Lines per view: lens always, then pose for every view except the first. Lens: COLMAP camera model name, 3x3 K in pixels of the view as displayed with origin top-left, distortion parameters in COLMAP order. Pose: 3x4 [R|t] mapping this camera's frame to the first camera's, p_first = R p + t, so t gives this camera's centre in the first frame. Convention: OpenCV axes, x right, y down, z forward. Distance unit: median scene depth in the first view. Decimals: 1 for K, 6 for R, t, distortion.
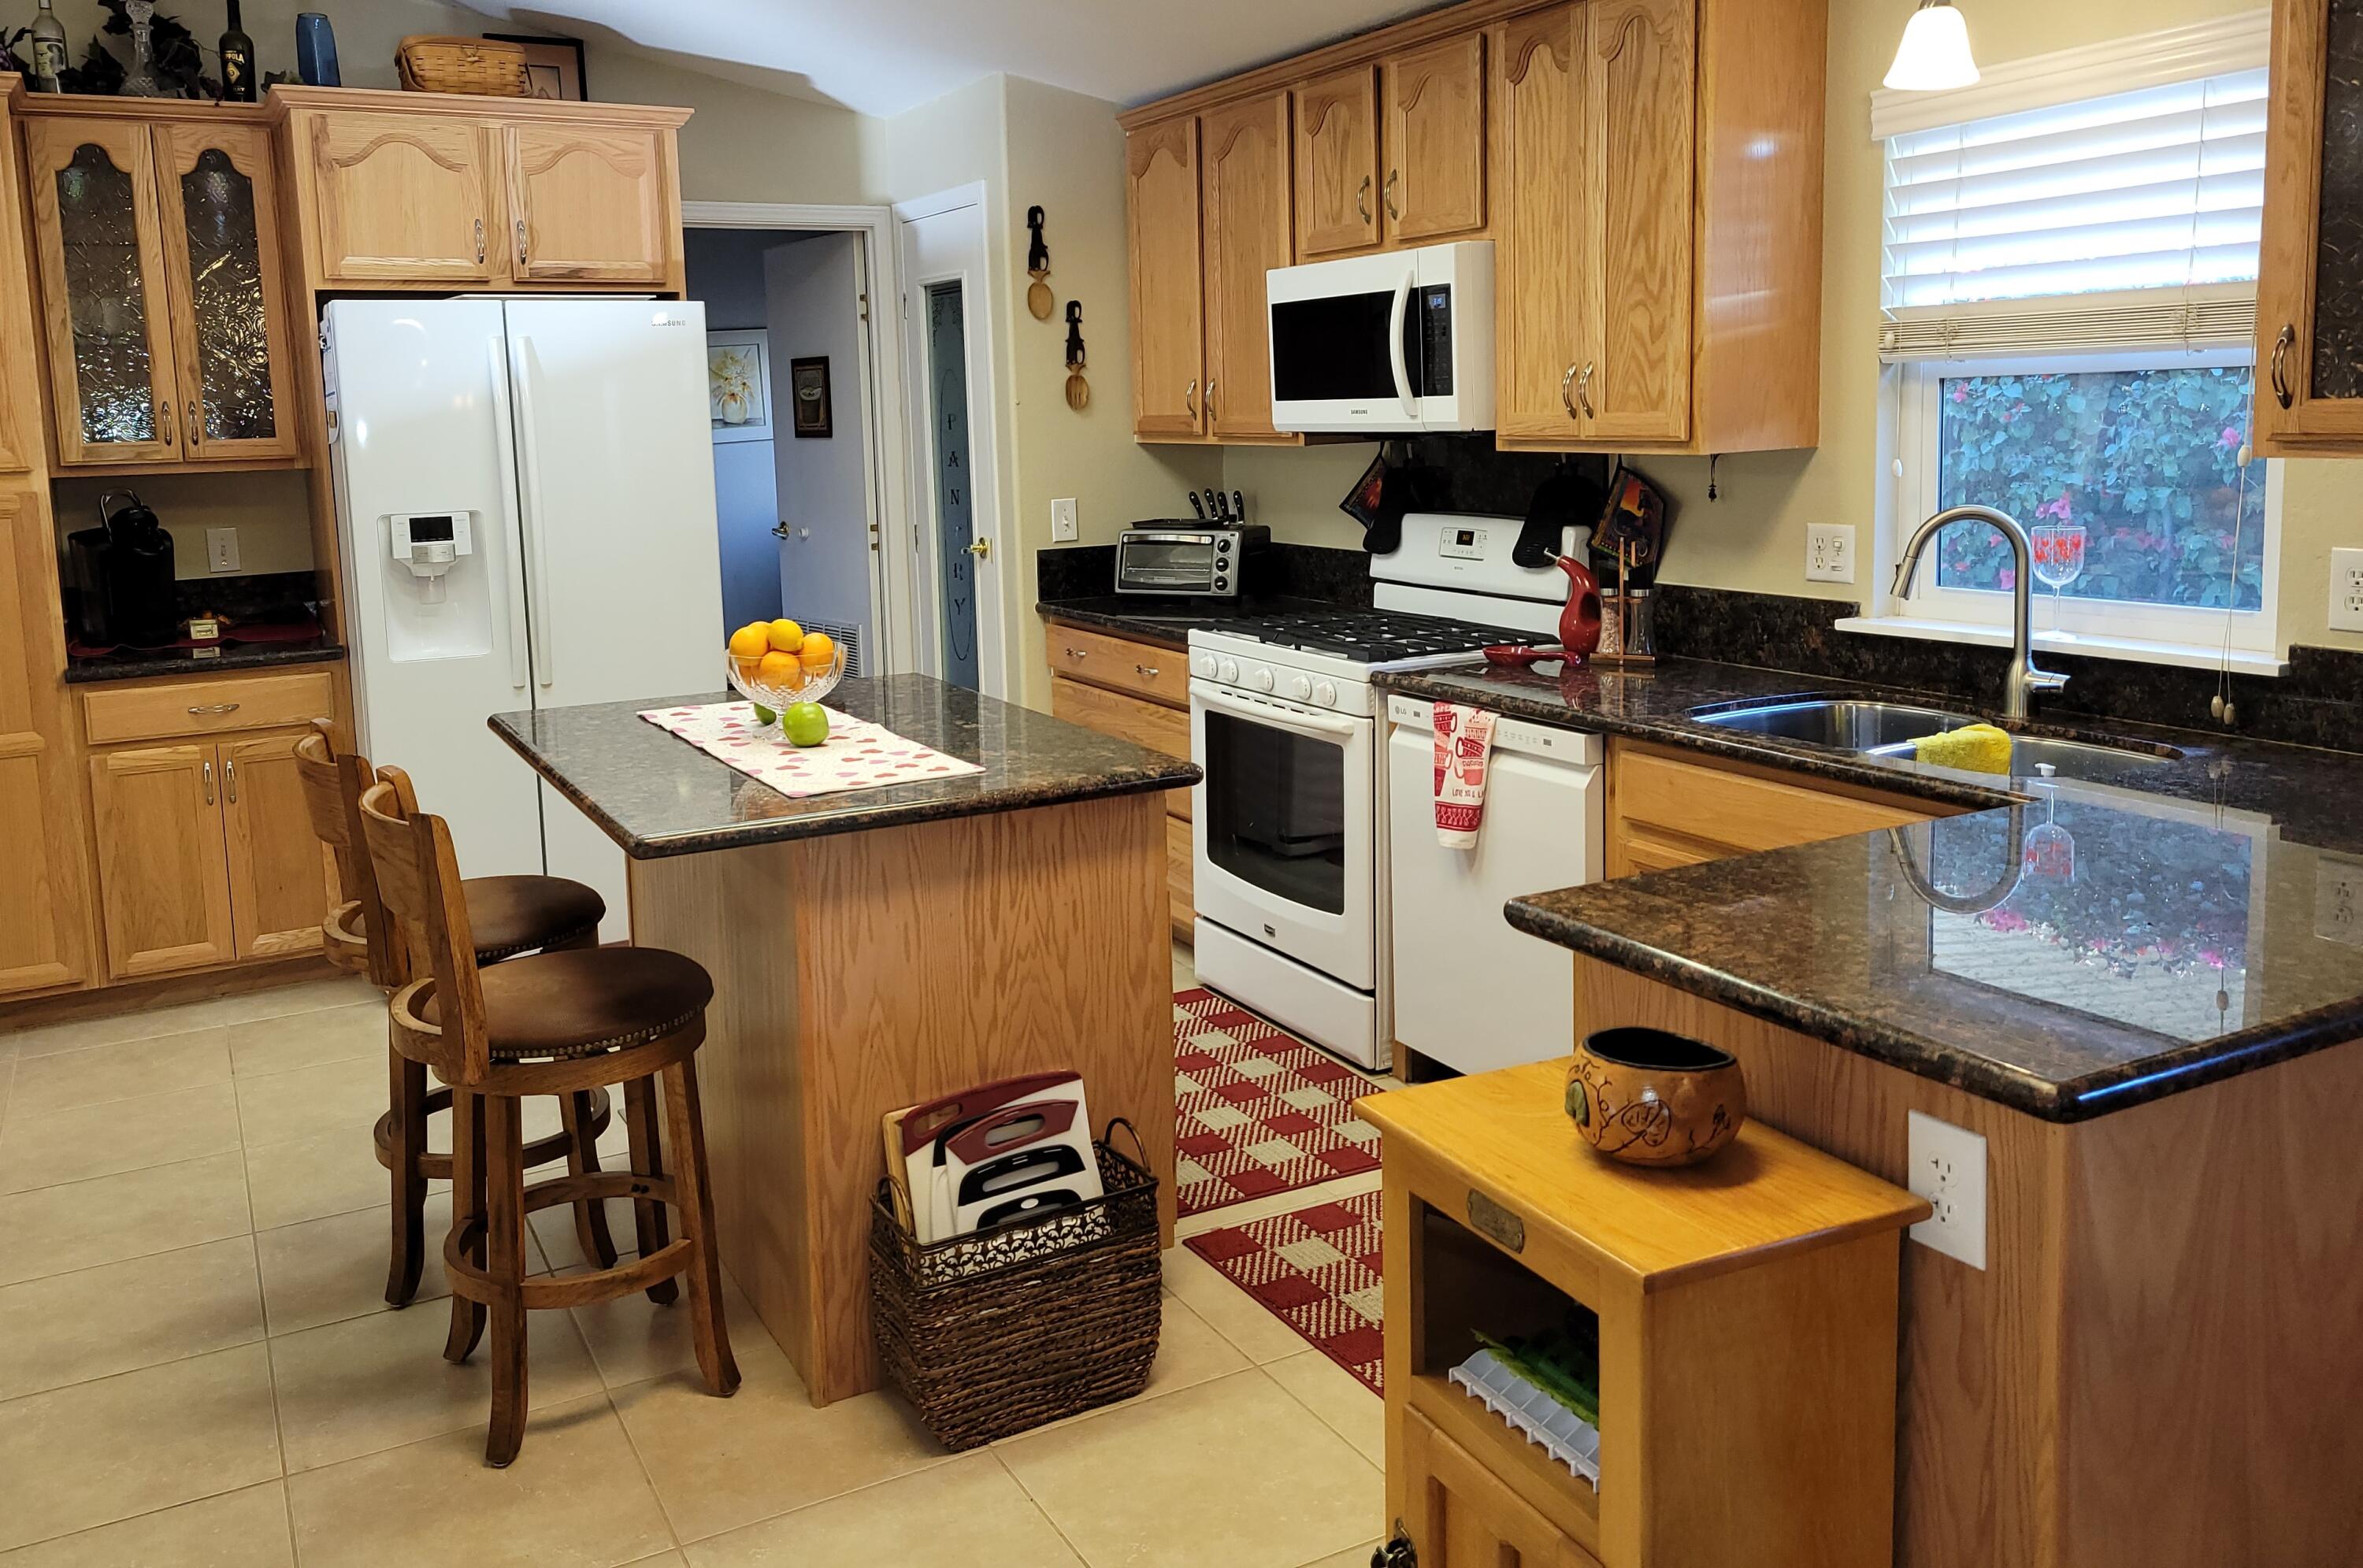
lens RADIAL K [[1831.5, 0, 1128.0], [0, 1831.5, 646.7], [0, 0, 1]] dist [0.037636, -0.005700]
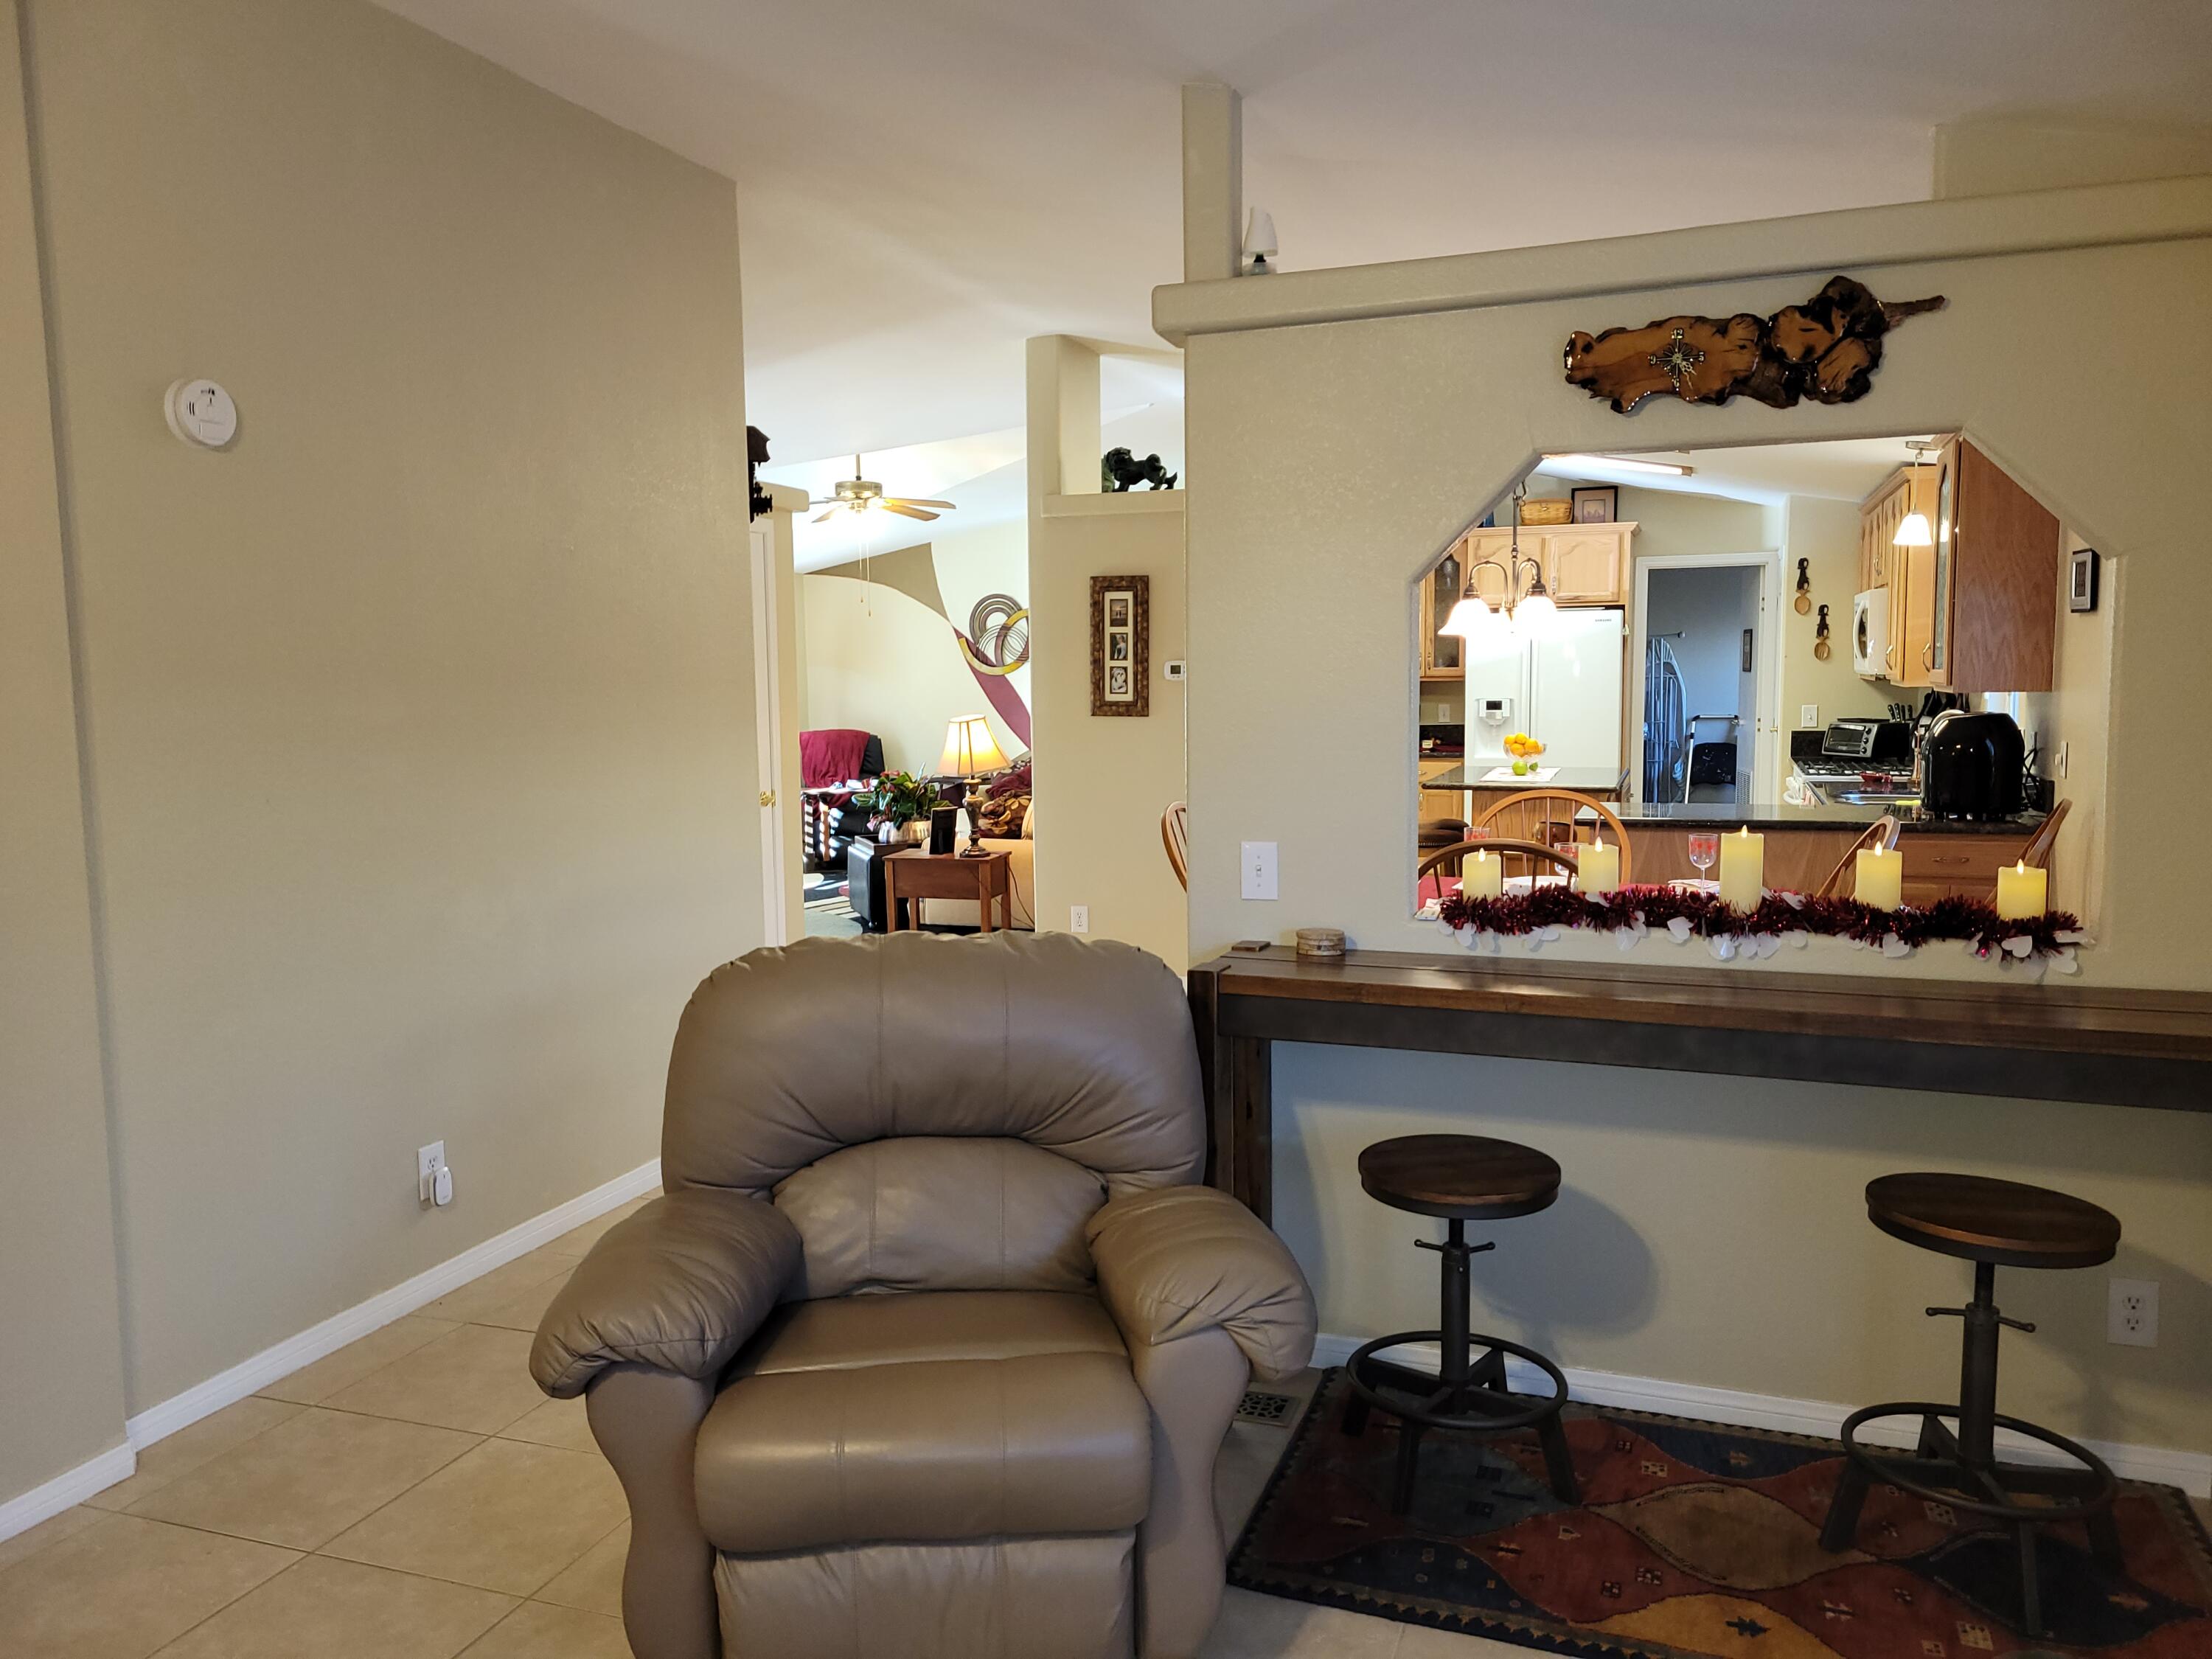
lens RADIAL K [[1656.3, 0, 1095.4], [0, 1656.3, 834.1], [0, 0, 1]] dist [0.058594, -0.043045]
pose [[0.672937, 0.096623, -0.733362, 1.053991], [-0.103831, 0.993955, 0.035682, 0.096834], [0.732376, 0.052134, 0.678902, -1.036714]]
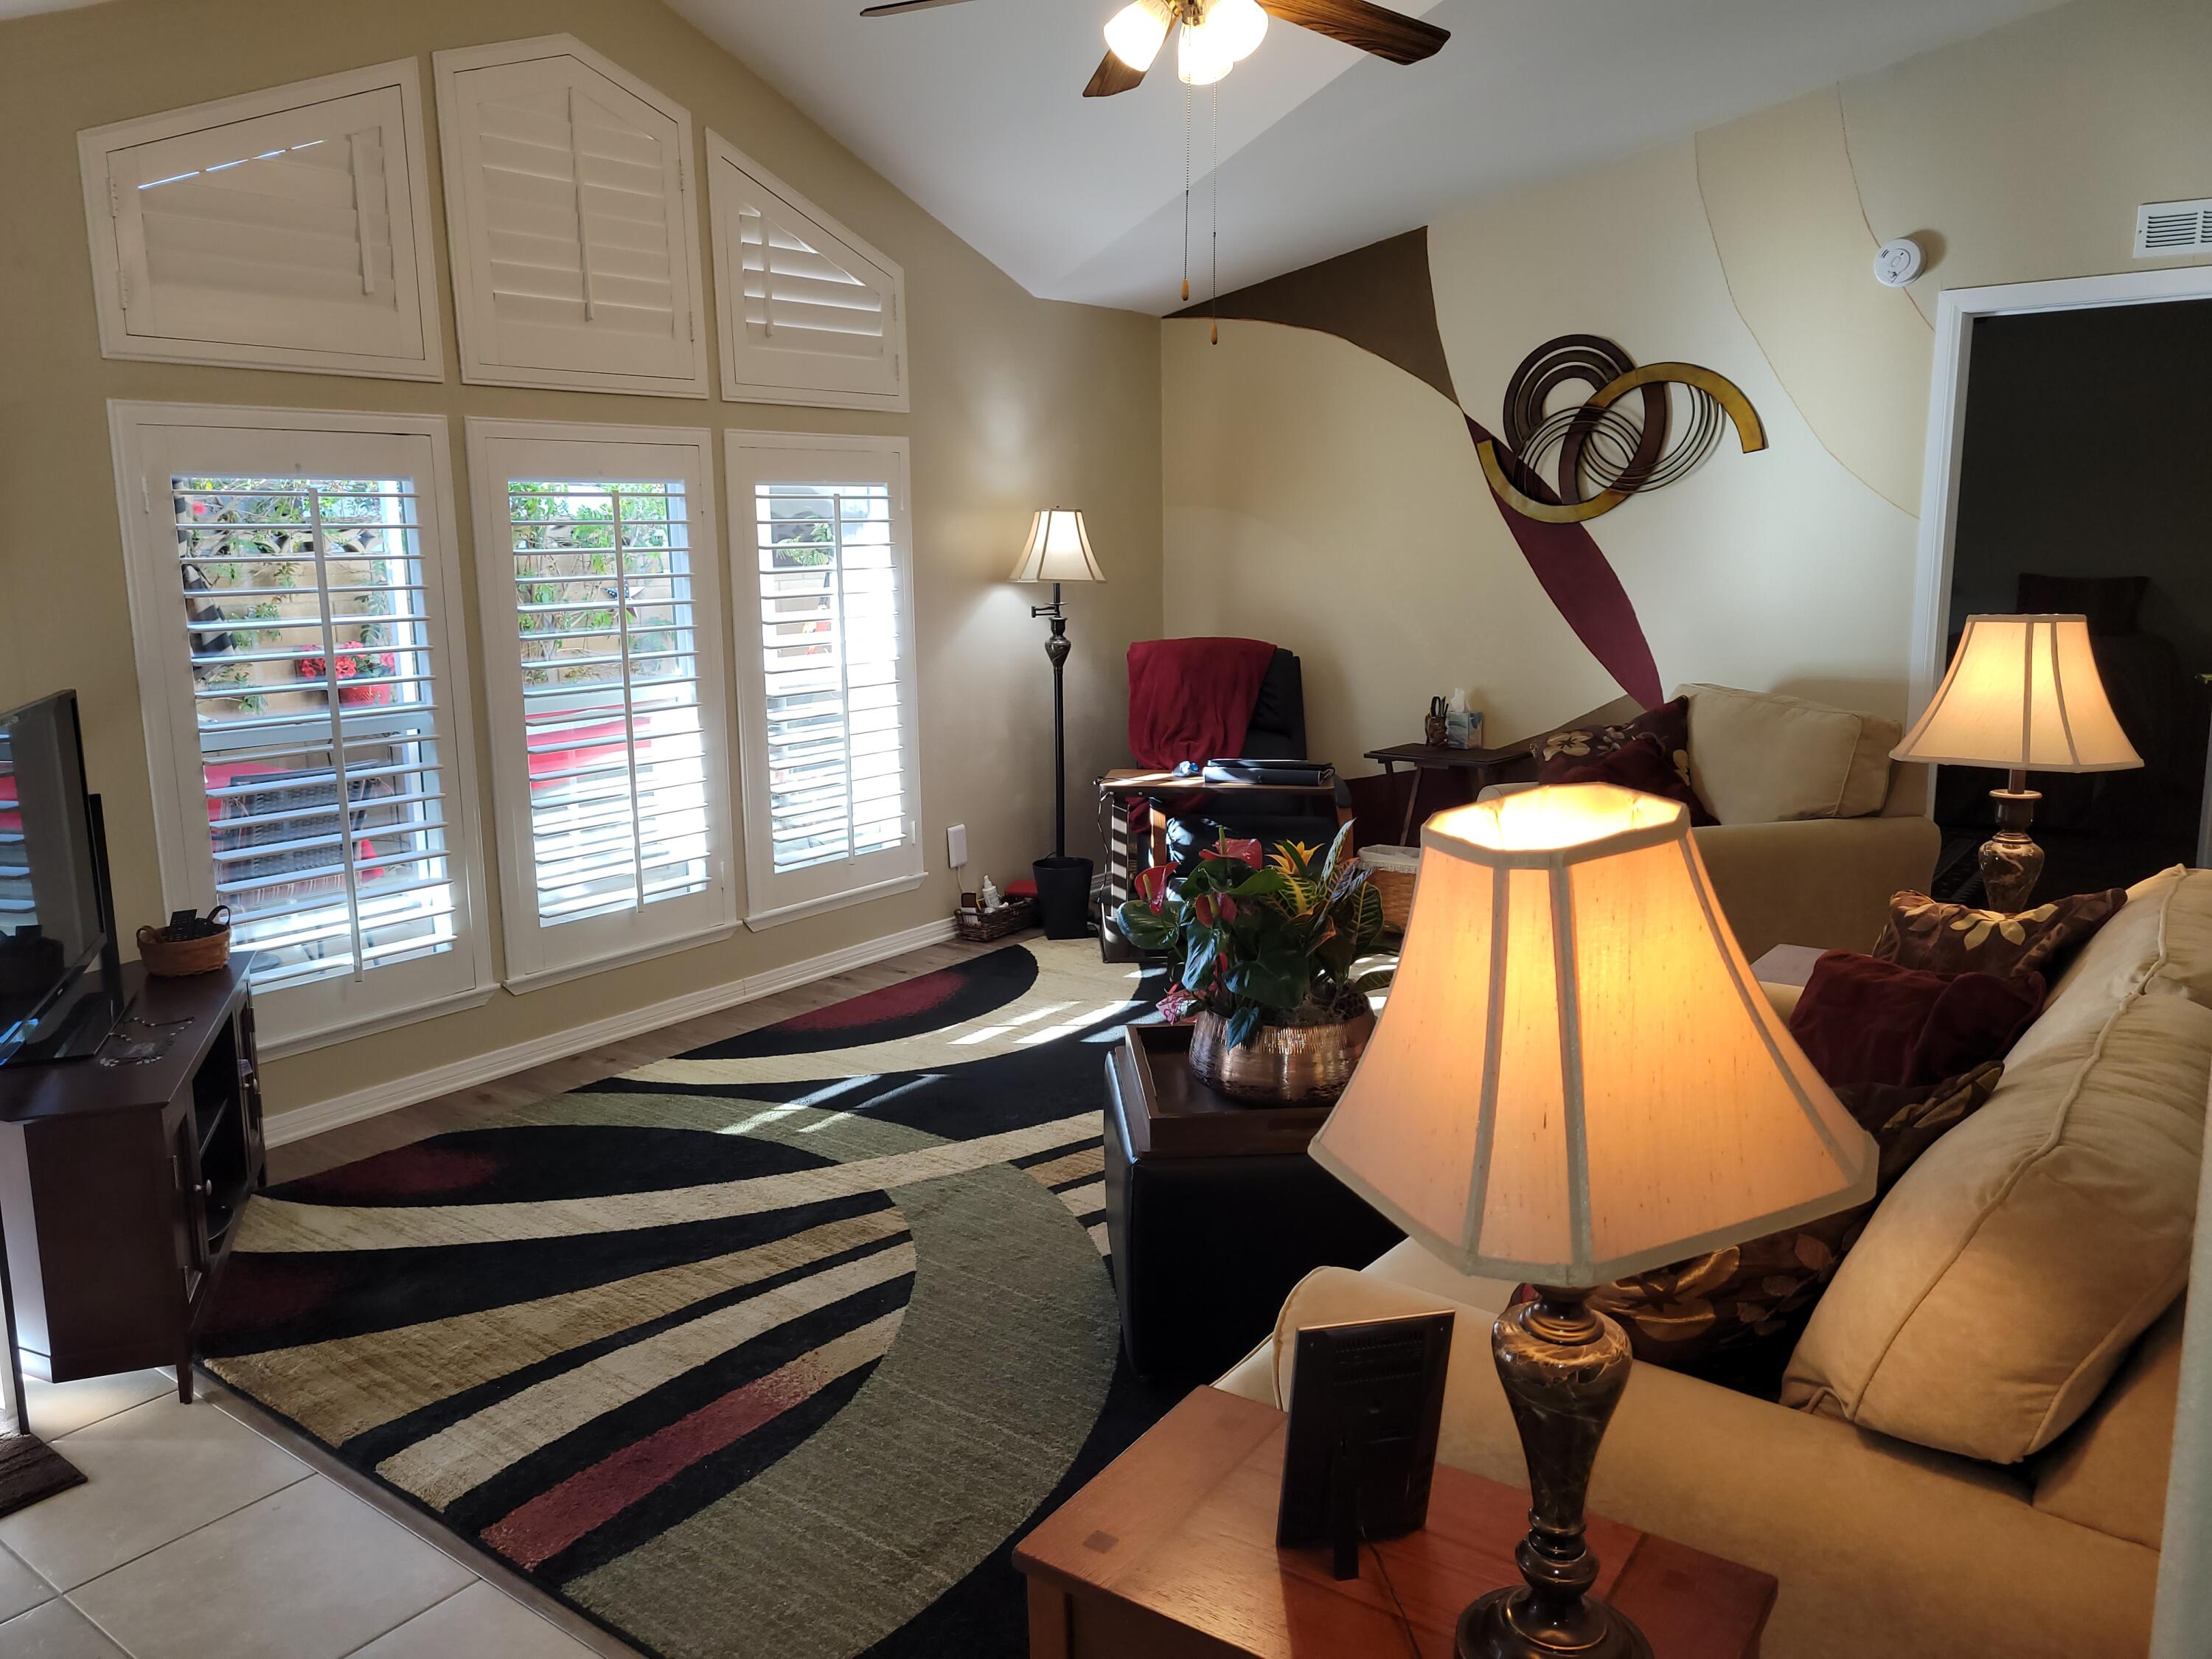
lens RADIAL K [[1656.3, 0, 1093.3], [0, 1656.3, 811.3], [0, 0, 1]] dist [0.058594, -0.043045]
pose [[0.425375, 0.180018, -0.886933, -0.321604], [-0.119562, 0.982606, 0.142094, 0.012597], [0.897085, 0.045600, 0.439499, 0.012661]]
